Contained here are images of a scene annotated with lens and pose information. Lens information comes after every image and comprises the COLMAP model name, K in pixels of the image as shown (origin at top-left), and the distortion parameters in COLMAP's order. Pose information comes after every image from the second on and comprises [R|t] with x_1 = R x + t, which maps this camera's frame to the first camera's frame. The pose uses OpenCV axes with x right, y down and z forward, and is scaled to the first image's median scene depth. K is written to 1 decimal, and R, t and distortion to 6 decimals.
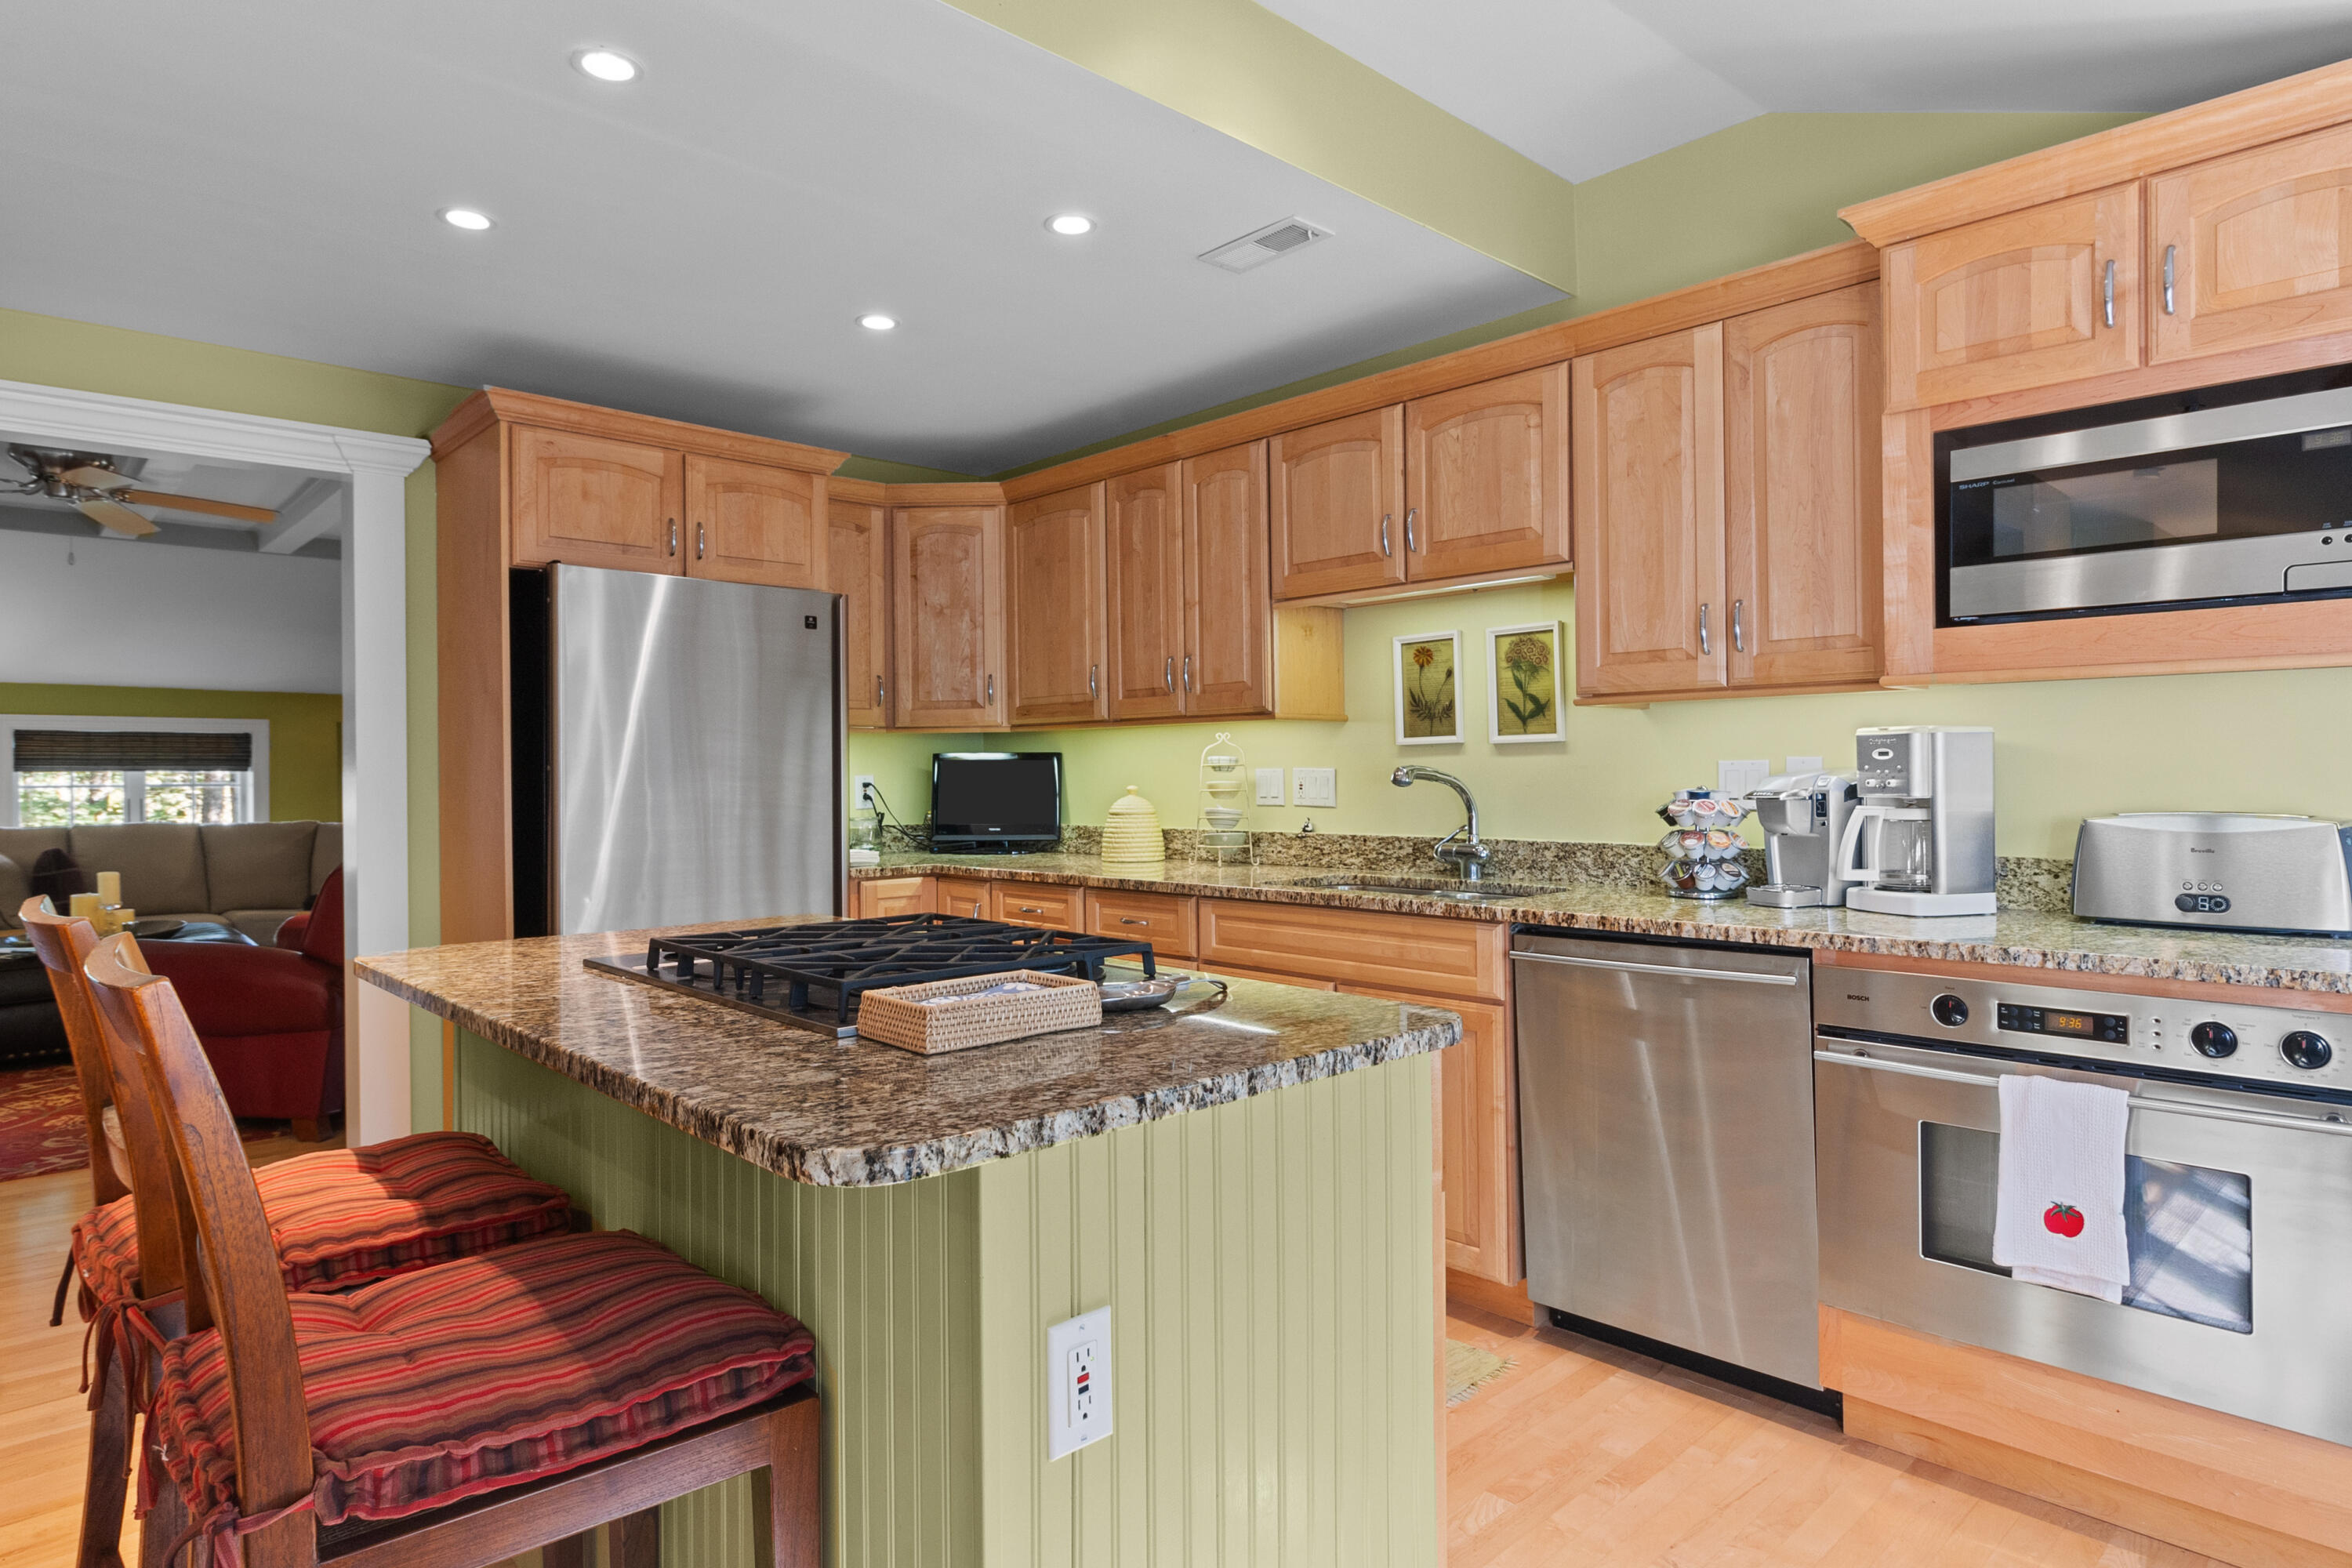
lens RADIAL K [[1301.5, 0, 1176.0], [0, 1301.5, 784.0], [0, 0, 1]] dist [-0.001785, -0.000465]
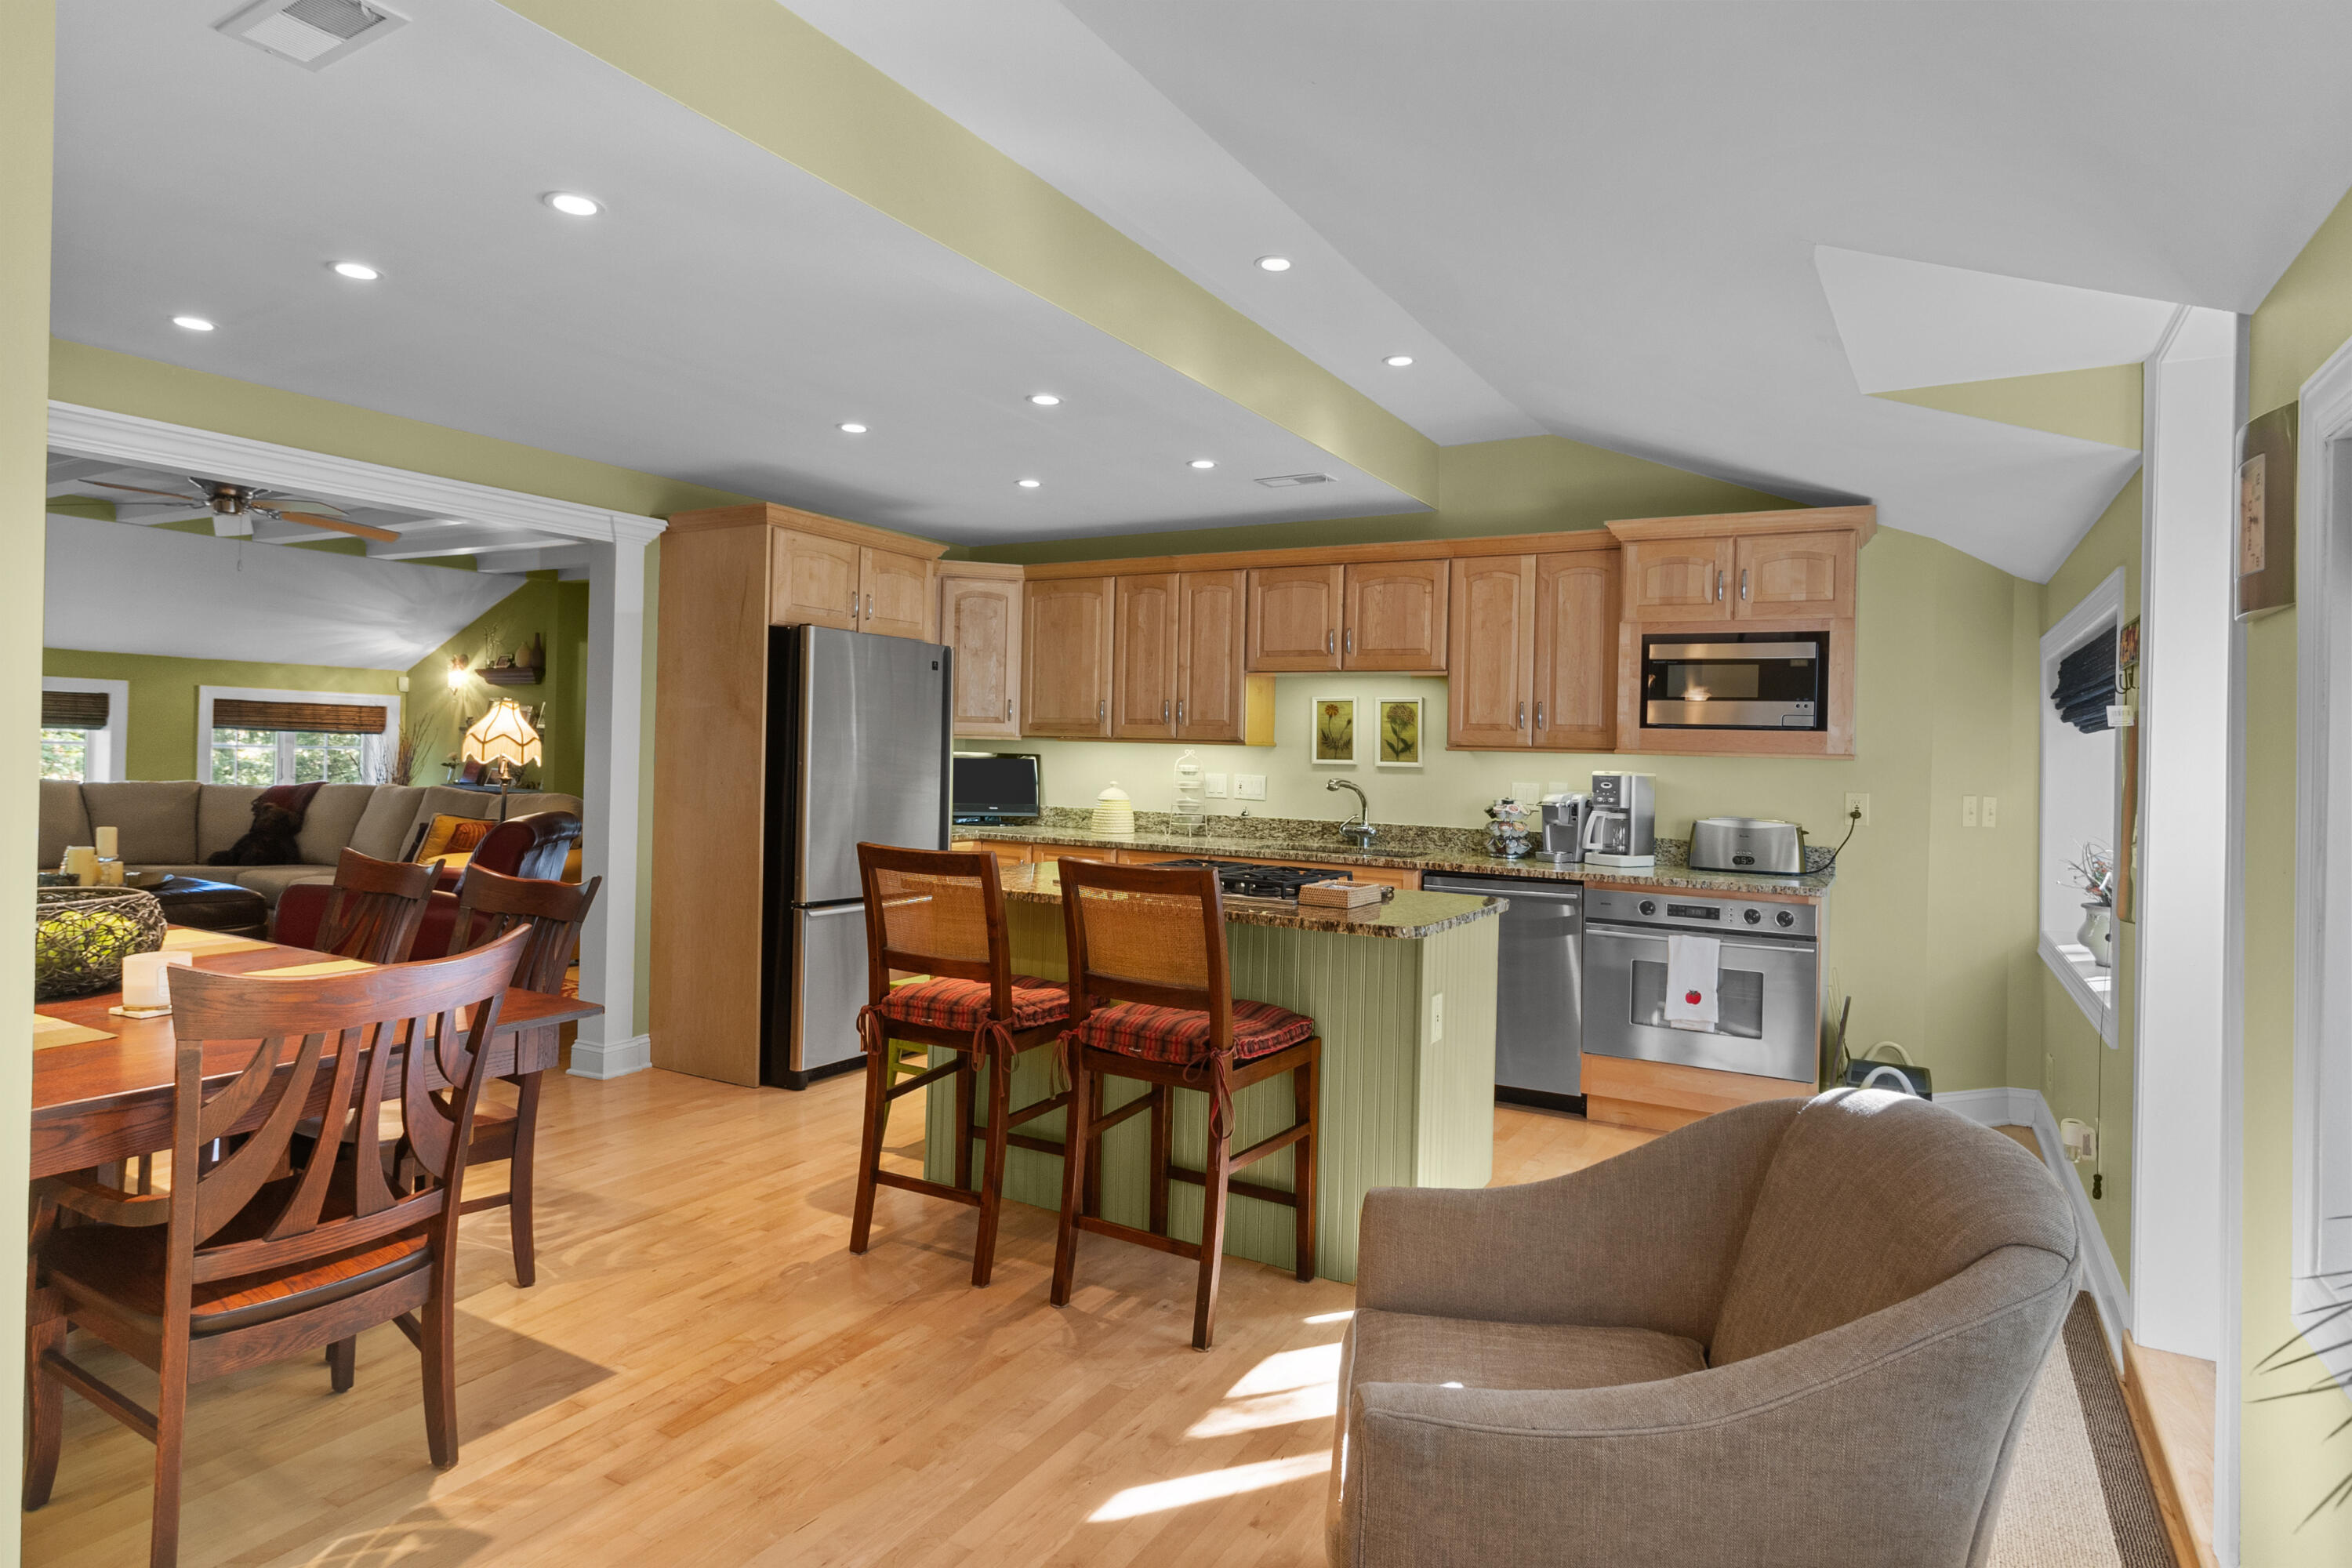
lens RADIAL K [[1260.9, 0, 1176.1], [0, 1260.9, 764.1], [0, 0, 1]] dist [-0.000172, -0.000103]
pose [[0.958500, 0.032246, 0.283261, -0.476361], [-0.032838, 0.999457, -0.002661, -0.021419], [-0.283193, -0.006751, 0.959039, -0.496177]]
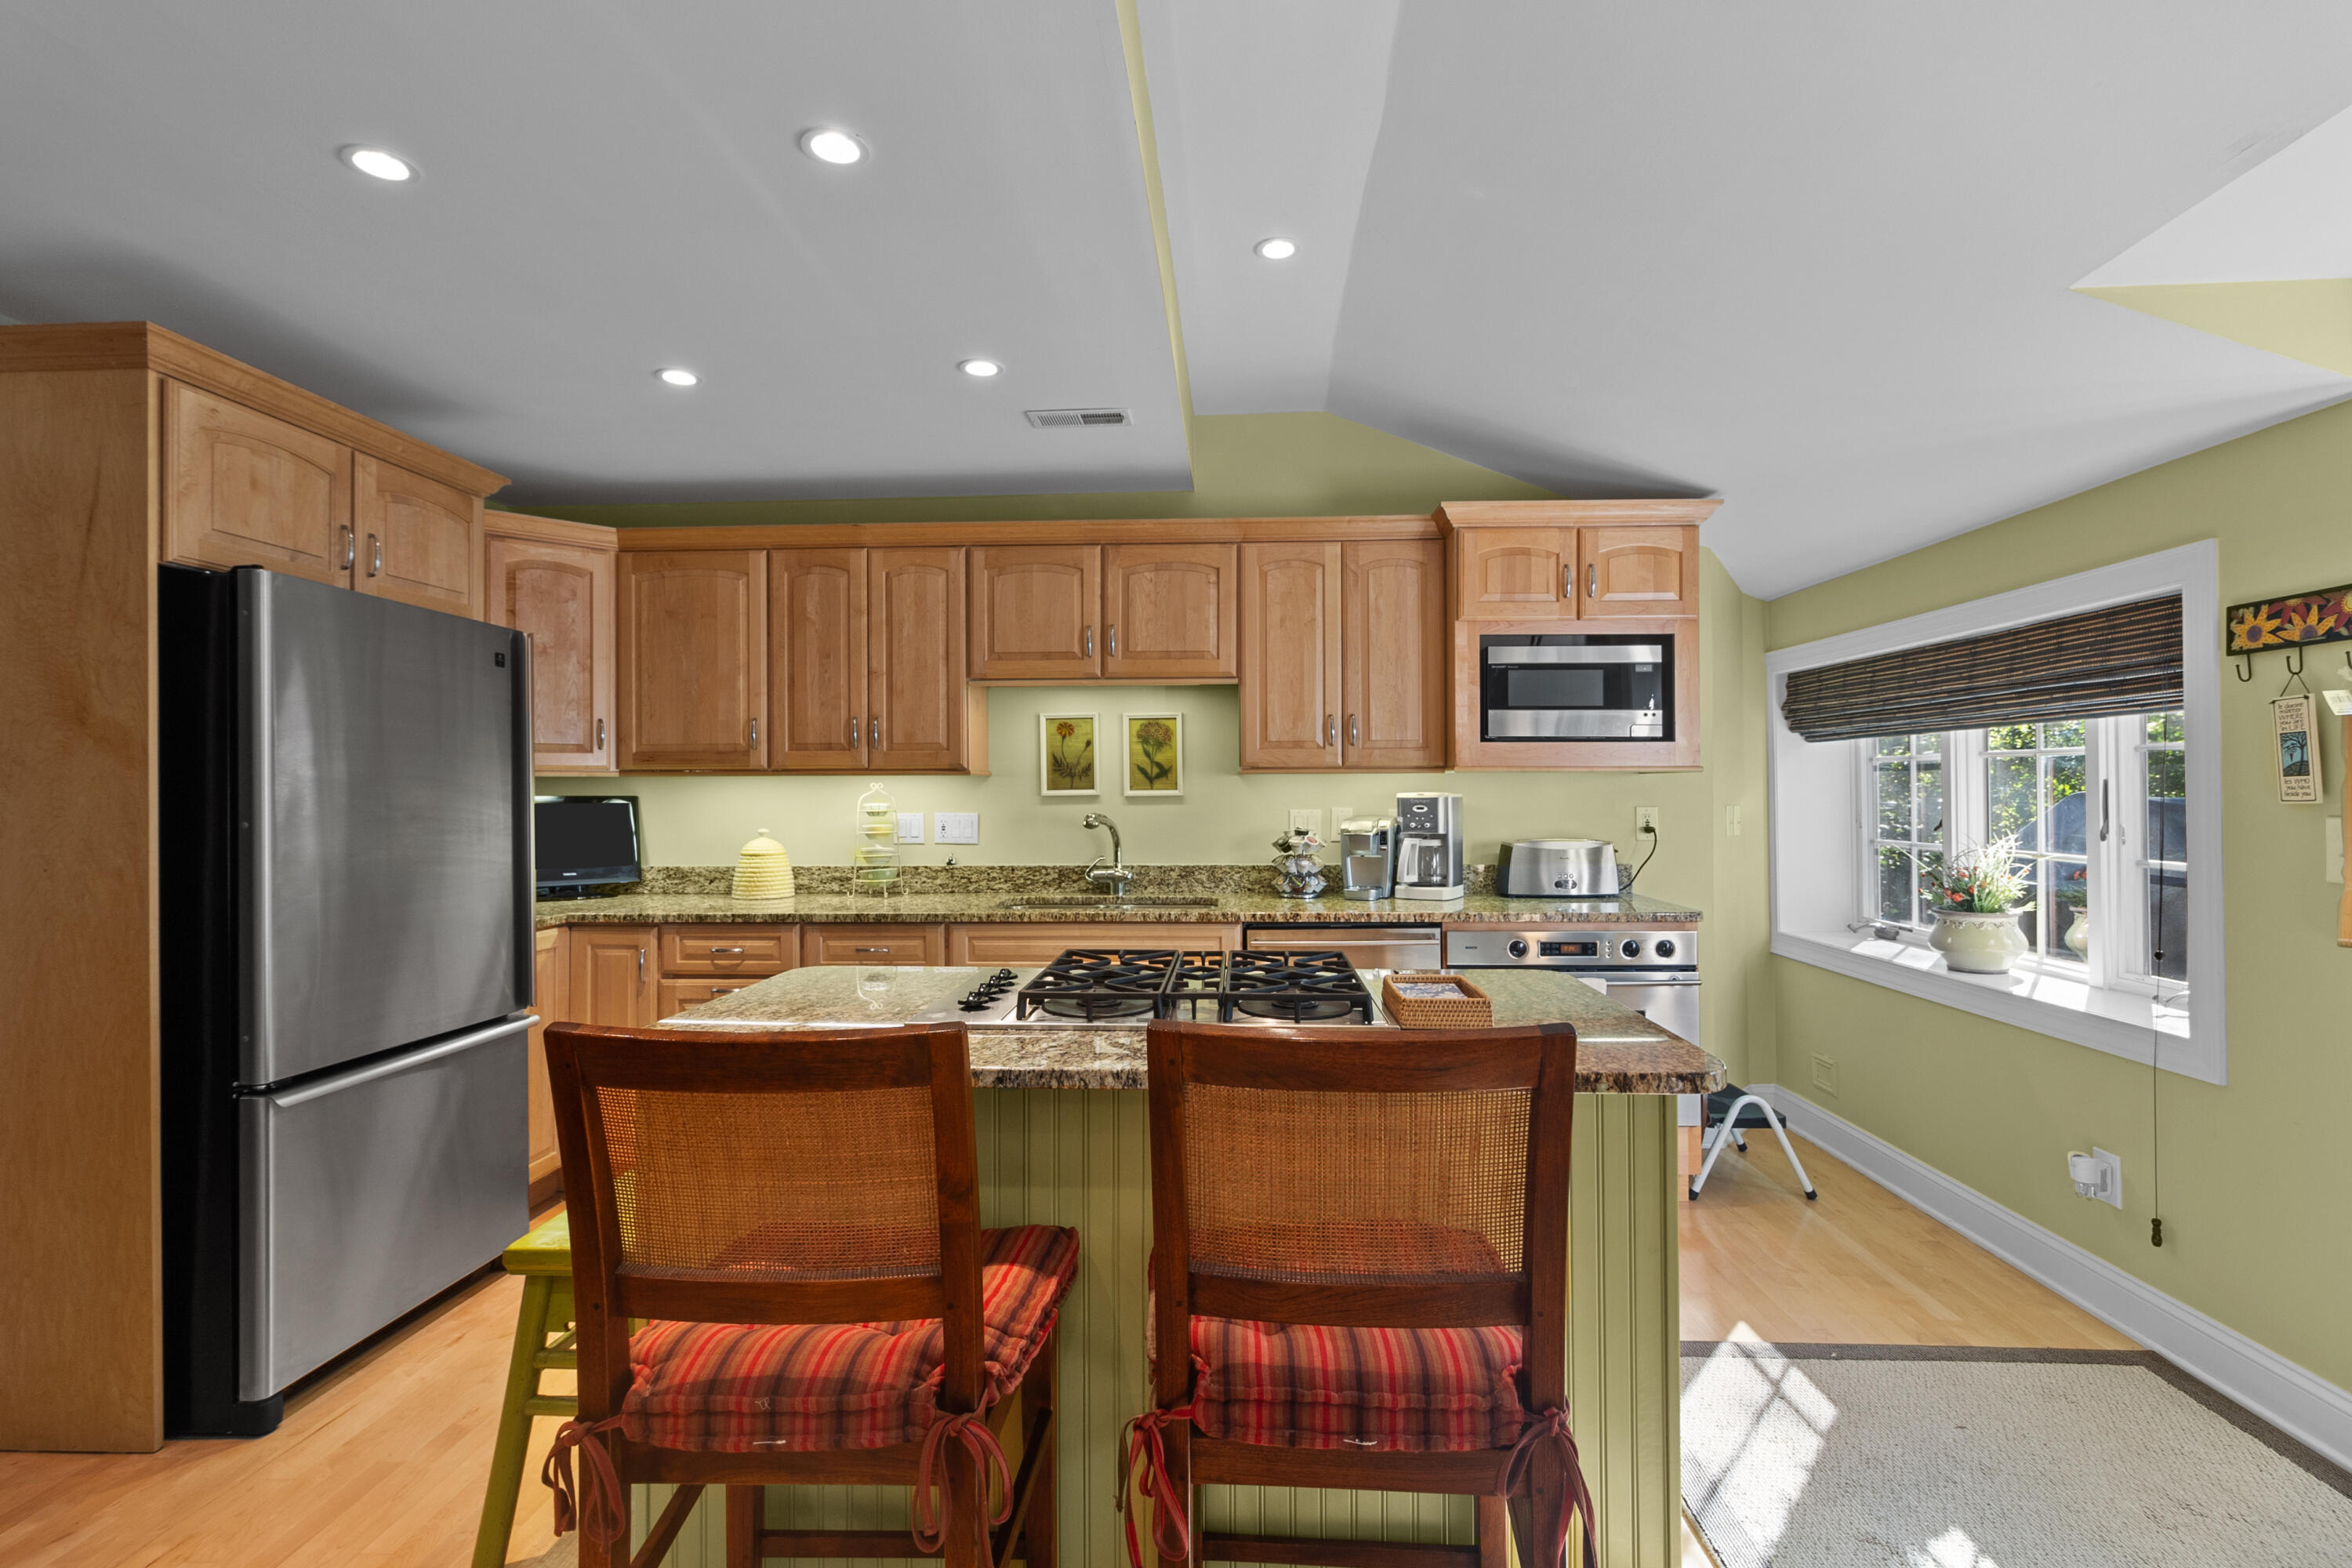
lens RADIAL K [[1077.6, 0, 1180.3], [0, 1077.6, 788.1], [0, 0, 1]] dist [0.000873, -0.000042]
pose [[0.724798, 0.007868, 0.688916, -0.519814], [0.004127, 0.999867, -0.015761, -0.021830], [-0.688949, 0.014266, 0.724670, 0.130755]]
